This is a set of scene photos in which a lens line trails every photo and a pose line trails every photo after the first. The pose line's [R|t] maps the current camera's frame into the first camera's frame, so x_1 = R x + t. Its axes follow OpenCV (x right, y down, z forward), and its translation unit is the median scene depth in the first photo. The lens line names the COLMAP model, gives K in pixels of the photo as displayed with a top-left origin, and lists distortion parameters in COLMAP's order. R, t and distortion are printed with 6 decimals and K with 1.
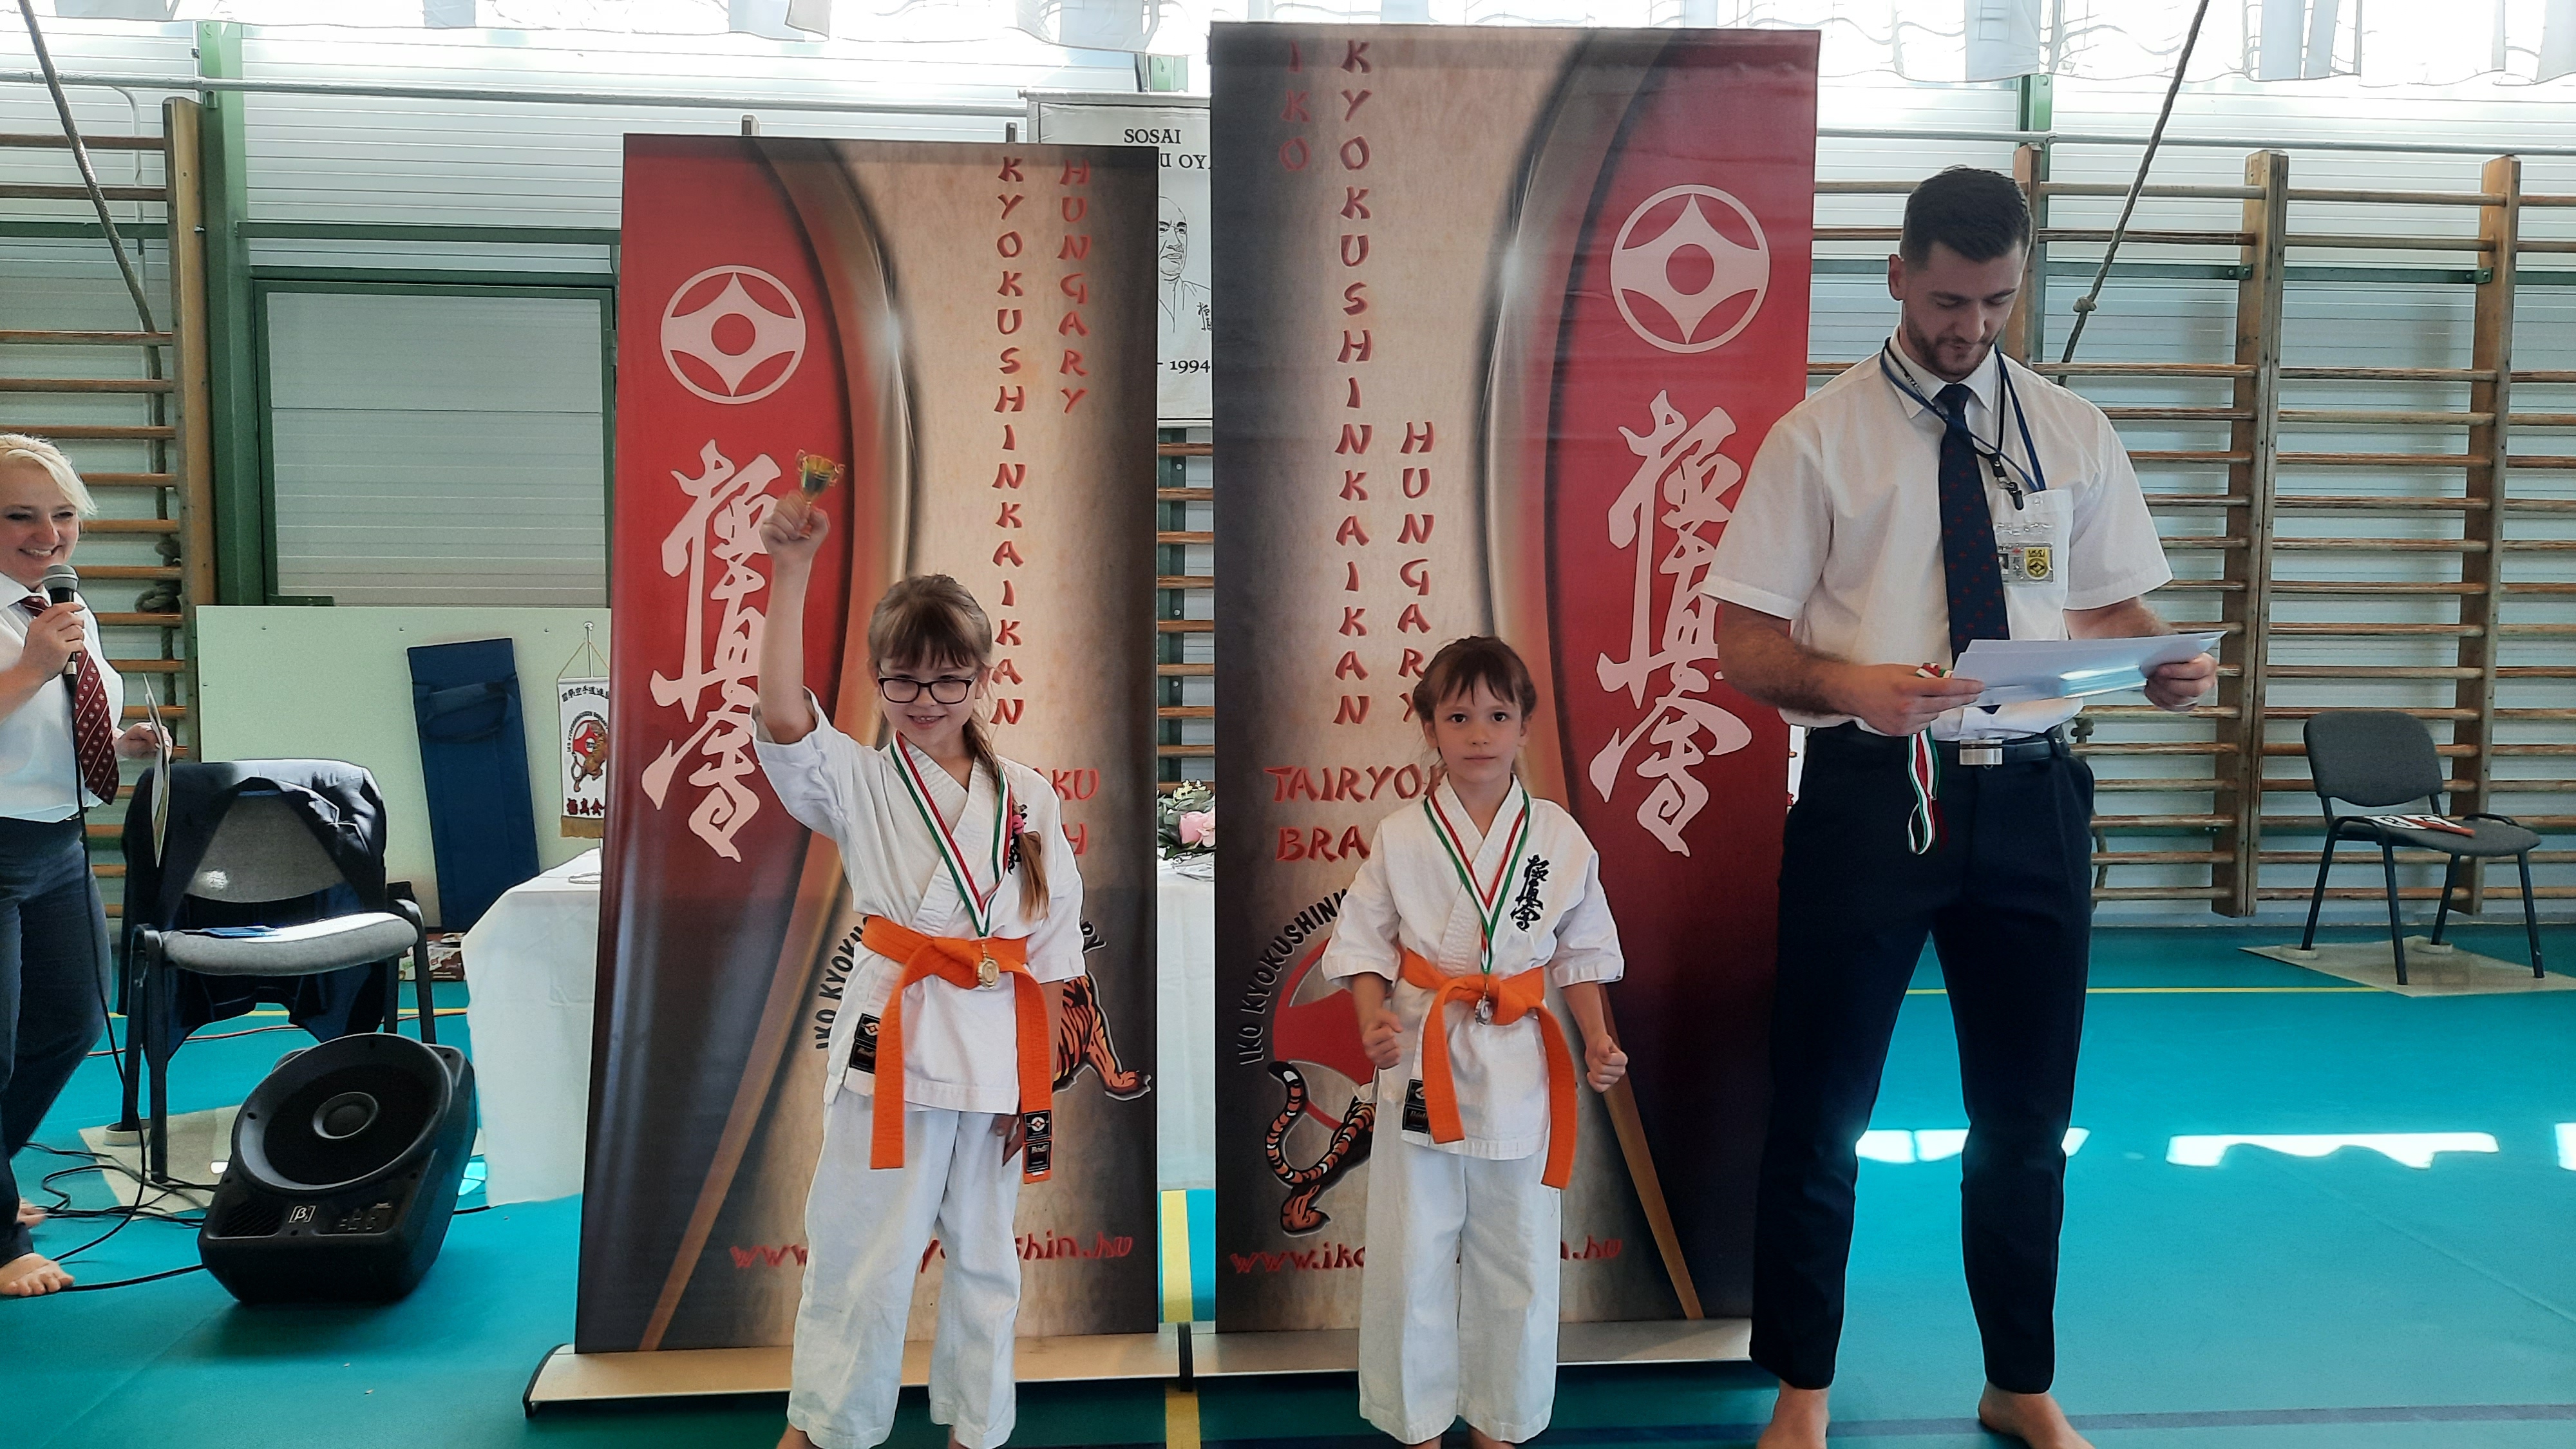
lens RADIAL K [[1928.0, 0, 1302.6], [0, 1928.0, 691.6], [0, 0, 1]] dist [0.050794, -0.066227]
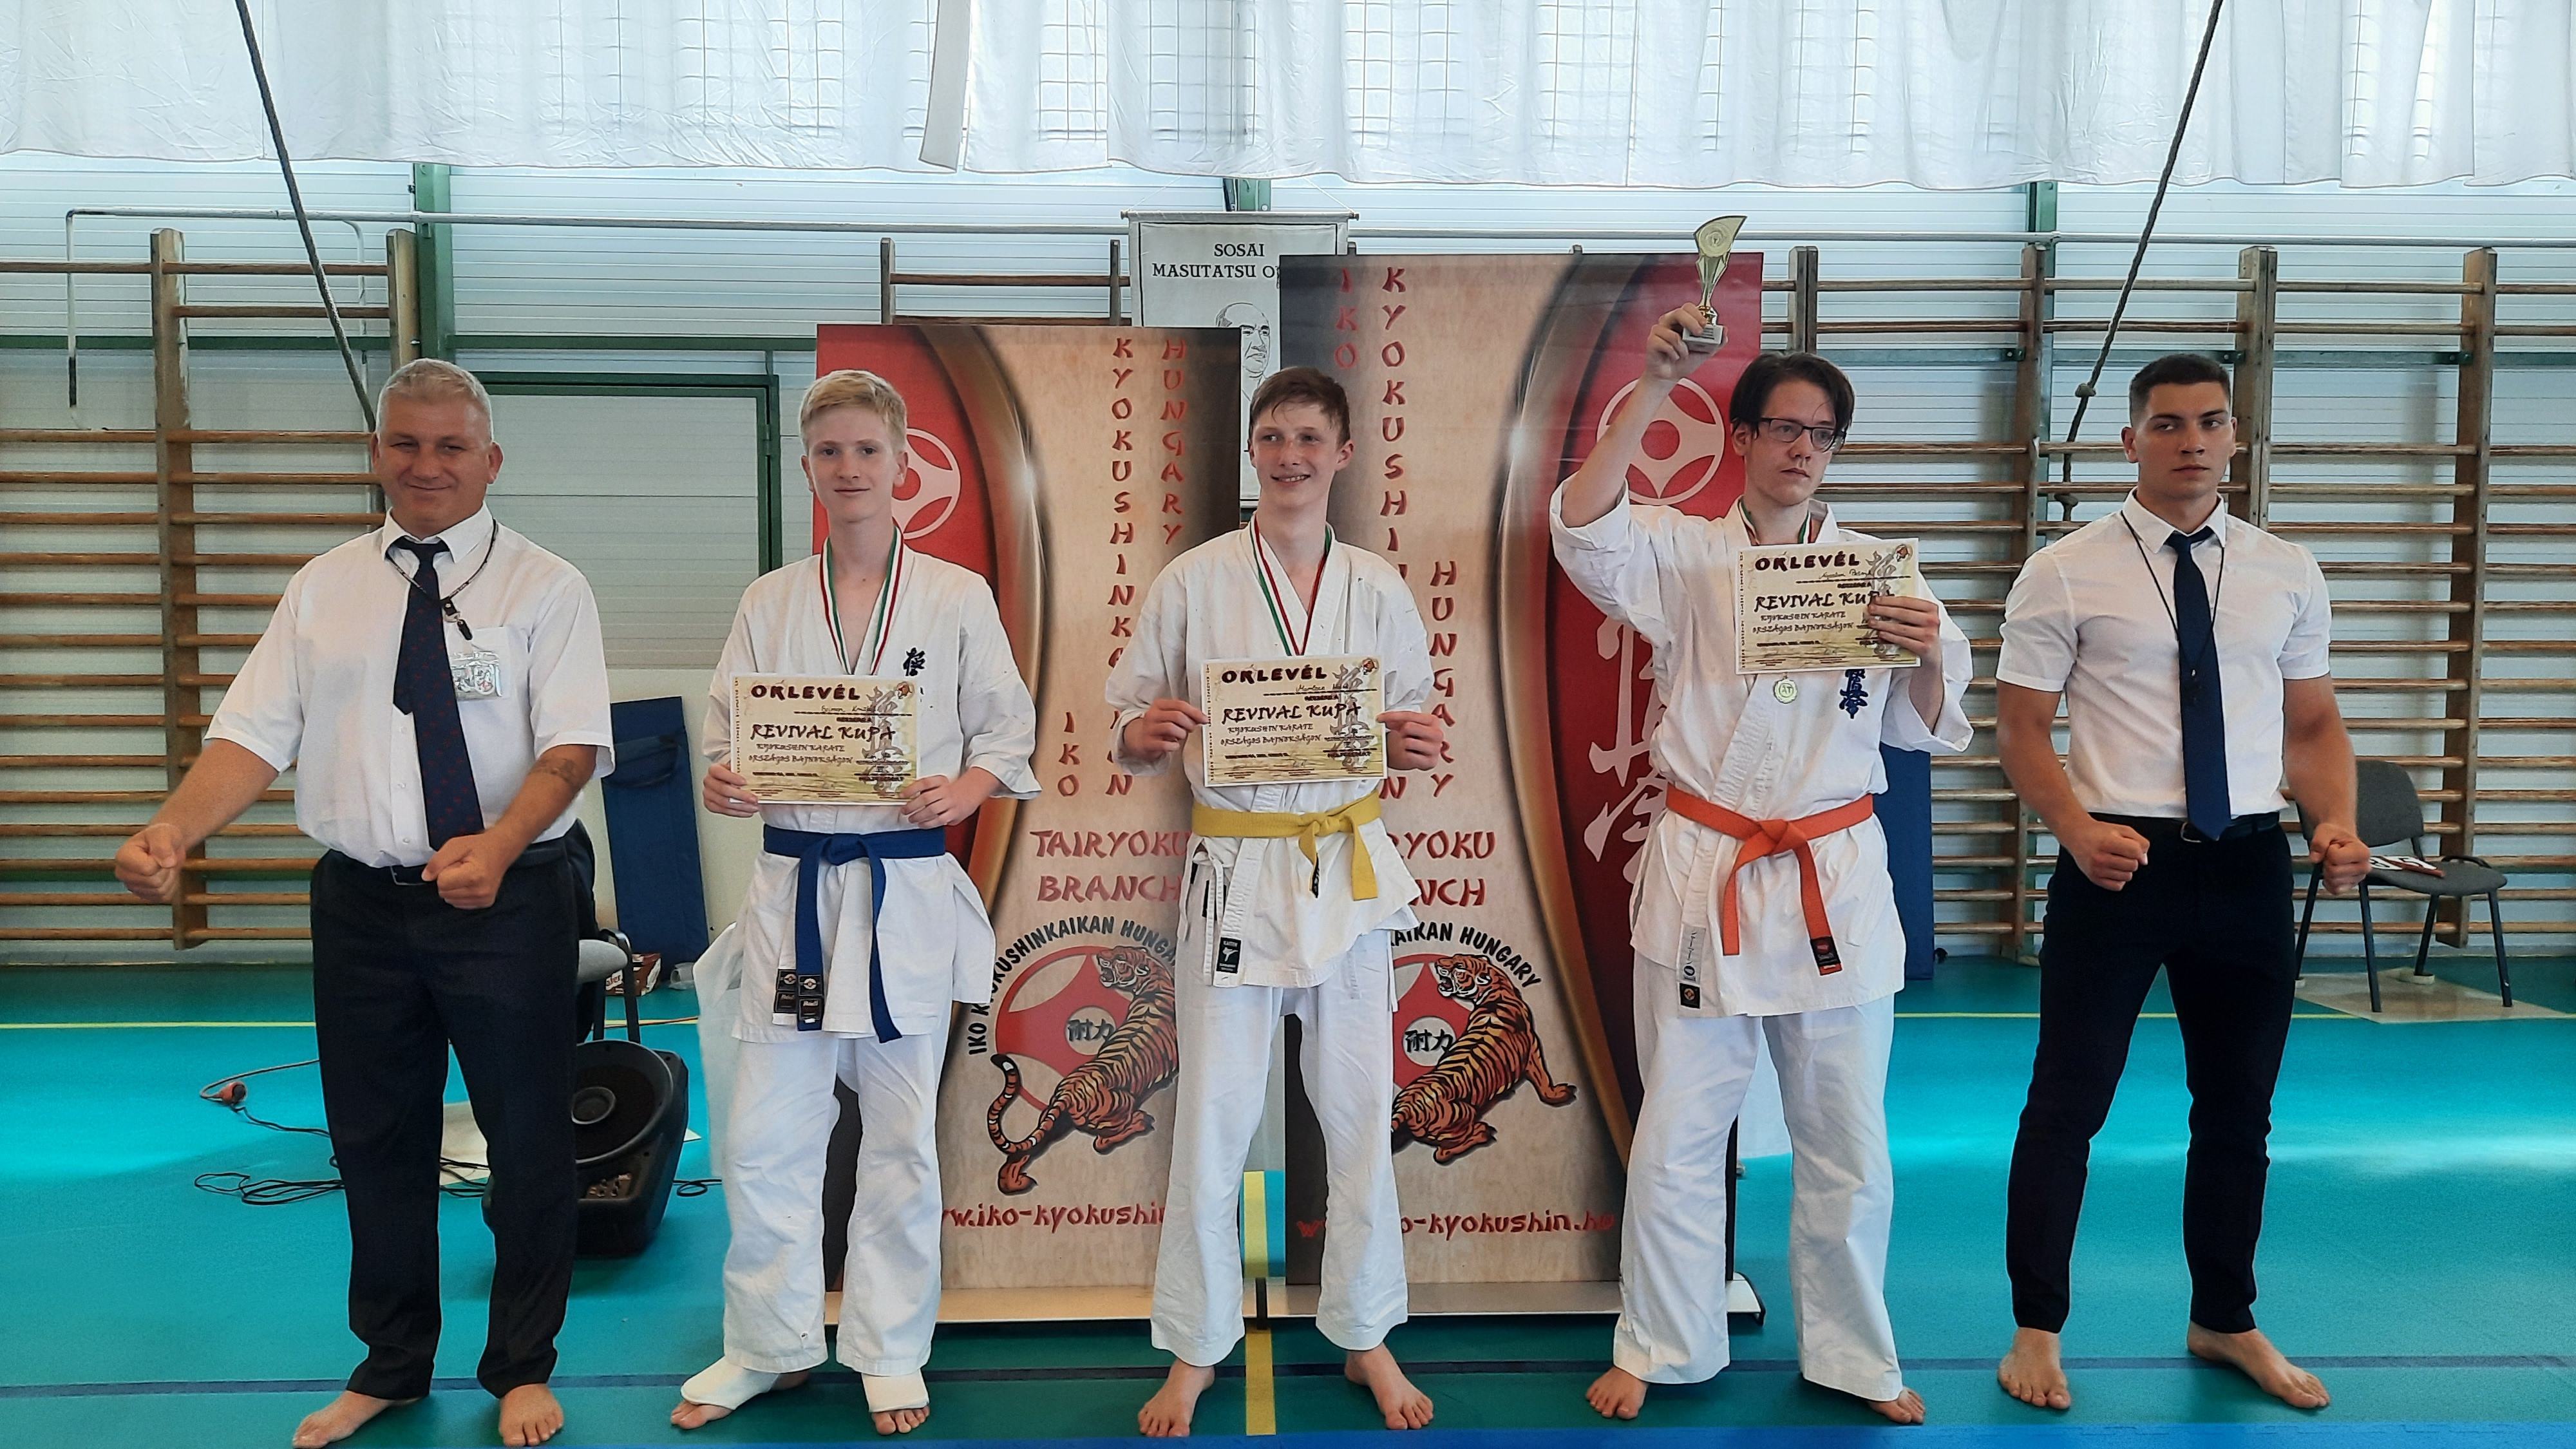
lens RADIAL K [[1928.0, 0, 1298.1], [0, 1928.0, 690.6], [0, 0, 1]] dist [0.050794, -0.066227]
pose [[0.998789, -0.000736, -0.049201, 0.023075], [0.000265, 0.999954, -0.009596, -0.037552], [0.049206, 0.009571, 0.998743, -0.233605]]
